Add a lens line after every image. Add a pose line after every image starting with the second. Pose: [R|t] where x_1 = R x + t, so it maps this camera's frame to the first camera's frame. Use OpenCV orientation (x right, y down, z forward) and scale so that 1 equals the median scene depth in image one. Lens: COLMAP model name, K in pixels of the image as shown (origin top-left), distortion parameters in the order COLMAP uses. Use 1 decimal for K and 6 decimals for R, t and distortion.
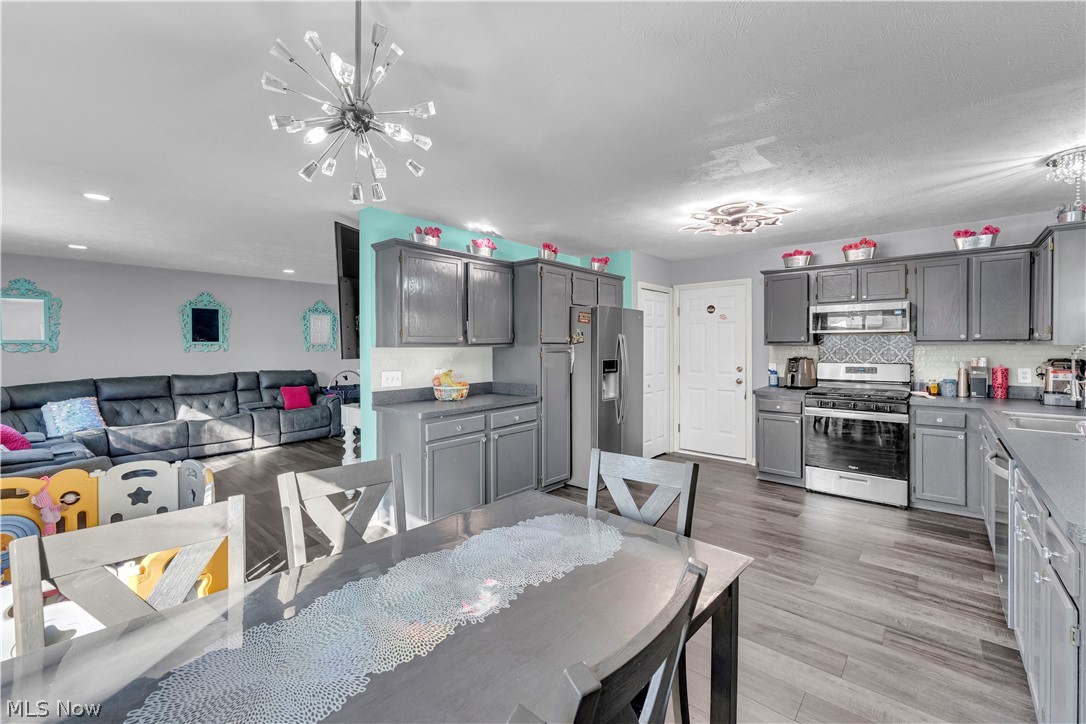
lens RADIAL K [[450.8, 0, 540.9], [0, 450.8, 350.4], [0, 0, 1]] dist [-0.000845, -0.000159]
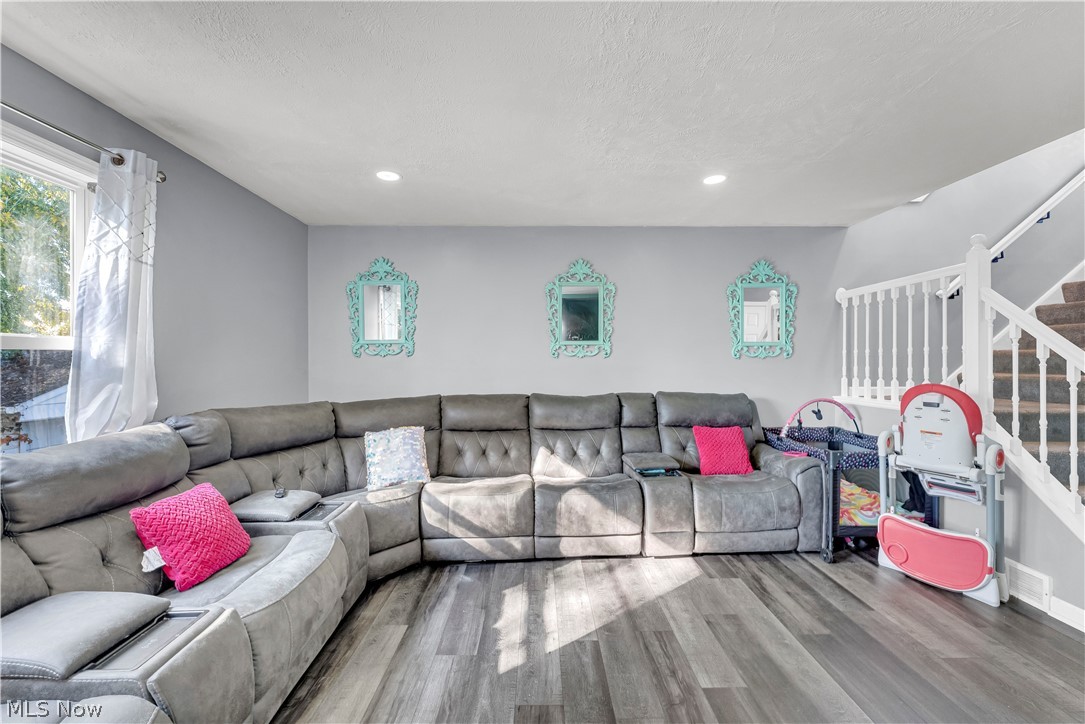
lens RADIAL K [[450.4, 0, 541.7], [0, 450.4, 358.0], [0, 0, 1]] dist [-0.000845, -0.000159]
pose [[0.679833, 0.001060, -0.733366, -0.349676], [-0.007820, 0.999953, -0.005805, 0.008603], [0.733325, 0.009681, 0.679809, 0.575126]]
